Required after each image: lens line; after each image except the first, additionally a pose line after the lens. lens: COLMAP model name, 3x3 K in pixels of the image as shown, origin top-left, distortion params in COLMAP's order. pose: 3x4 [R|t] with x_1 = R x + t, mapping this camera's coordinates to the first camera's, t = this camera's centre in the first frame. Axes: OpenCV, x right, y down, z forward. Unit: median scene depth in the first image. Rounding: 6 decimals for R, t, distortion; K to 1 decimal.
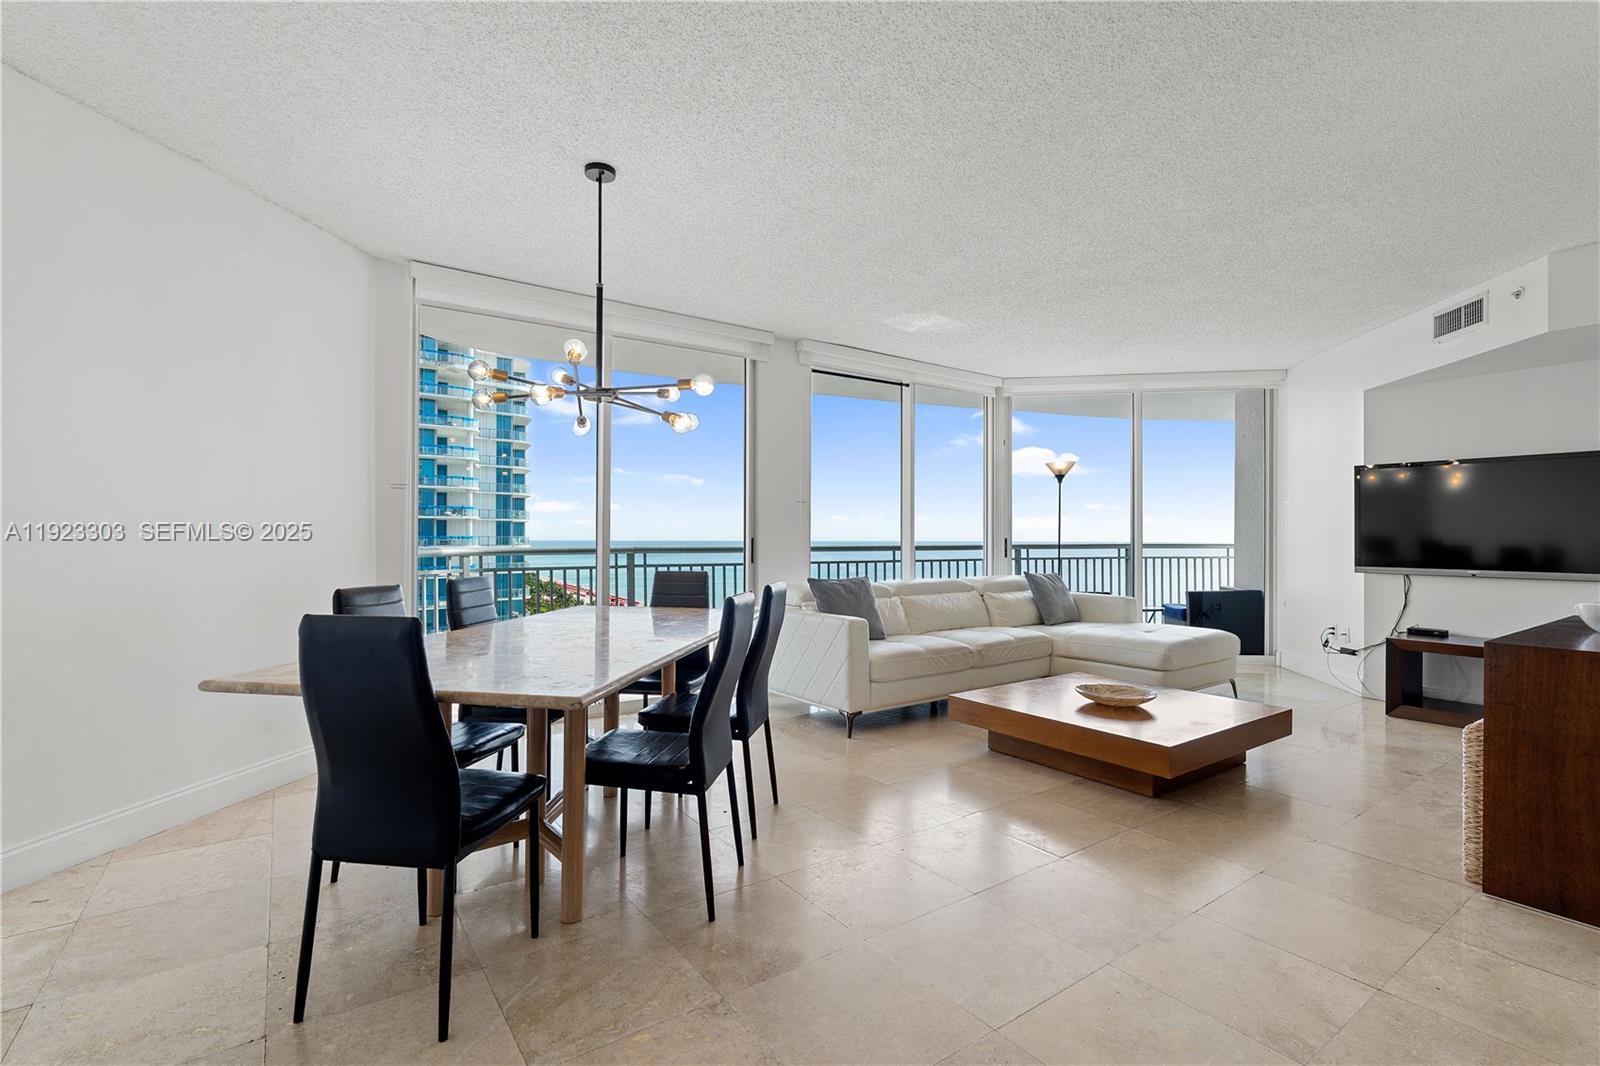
lens RADIAL K [[710.5, 0, 784.6], [0, 710.5, 535.4], [0, 0, 1]] dist [-0.003043, 0.002214]
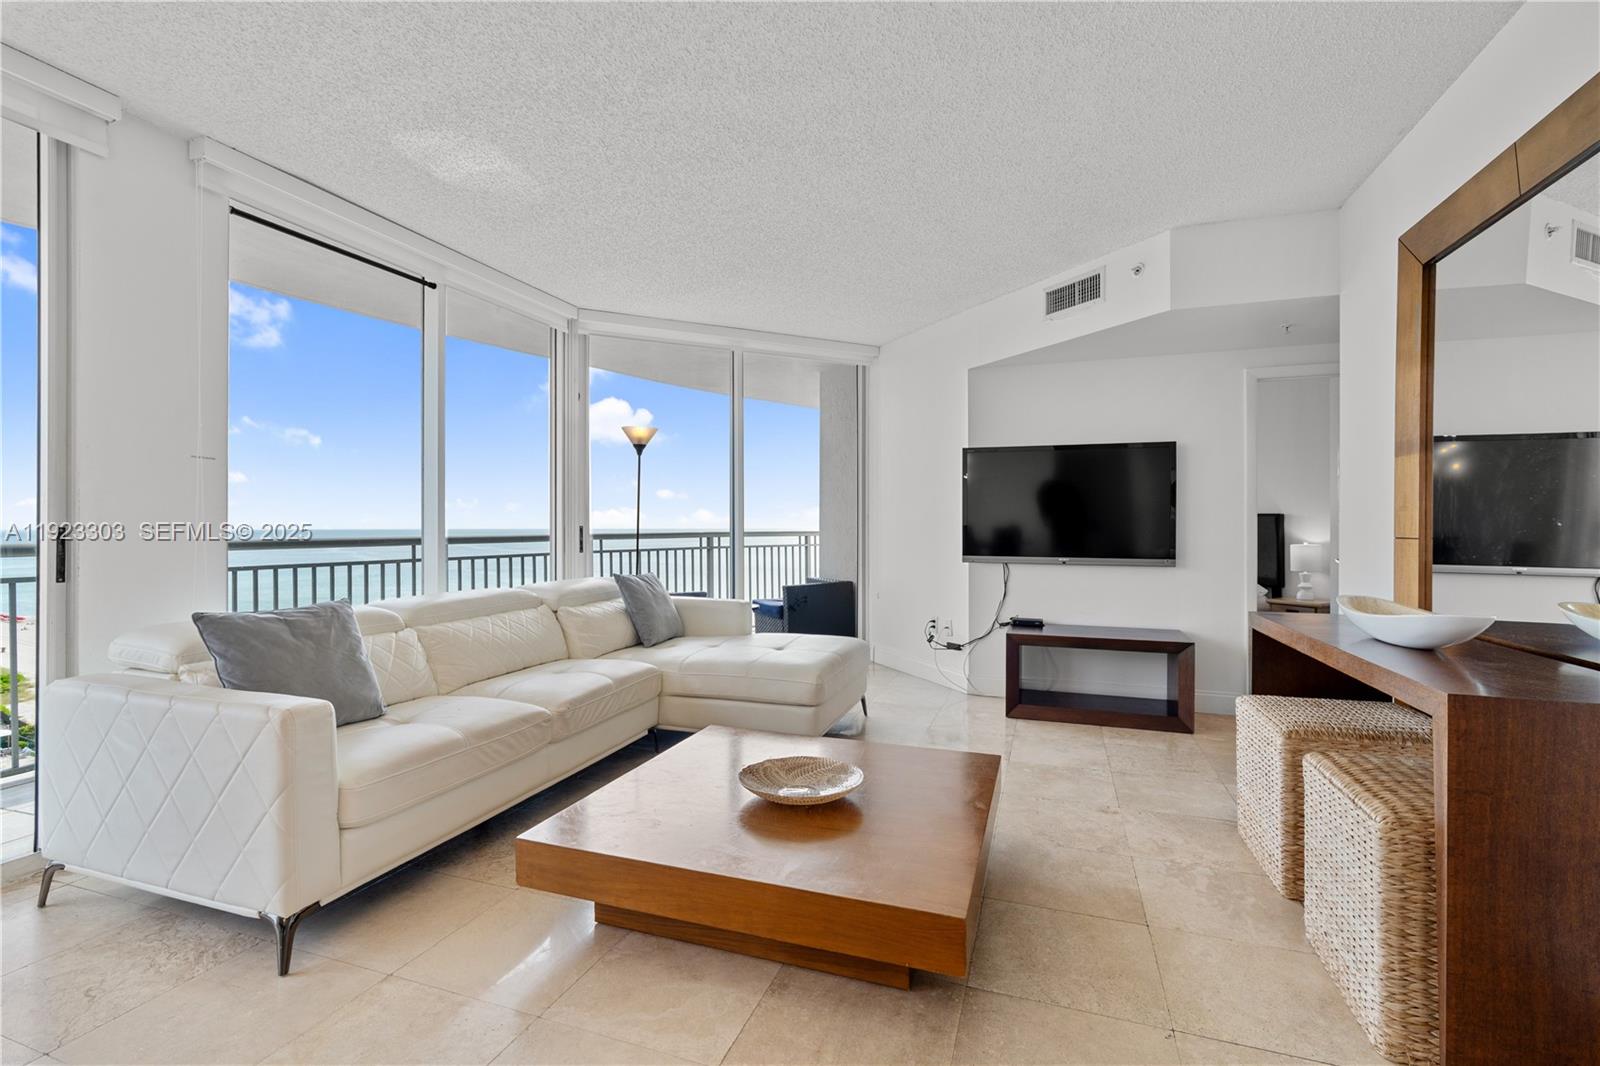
lens RADIAL K [[710.5, 0, 799.1], [0, 710.5, 520.9], [0, 0, 1]] dist [-0.003043, 0.002214]
pose [[0.801073, 0.001427, 0.598565, 0.064505], [-0.000444, 0.999998, -0.001790, -0.000168], [-0.598567, 0.001169, 0.801072, 0.343661]]
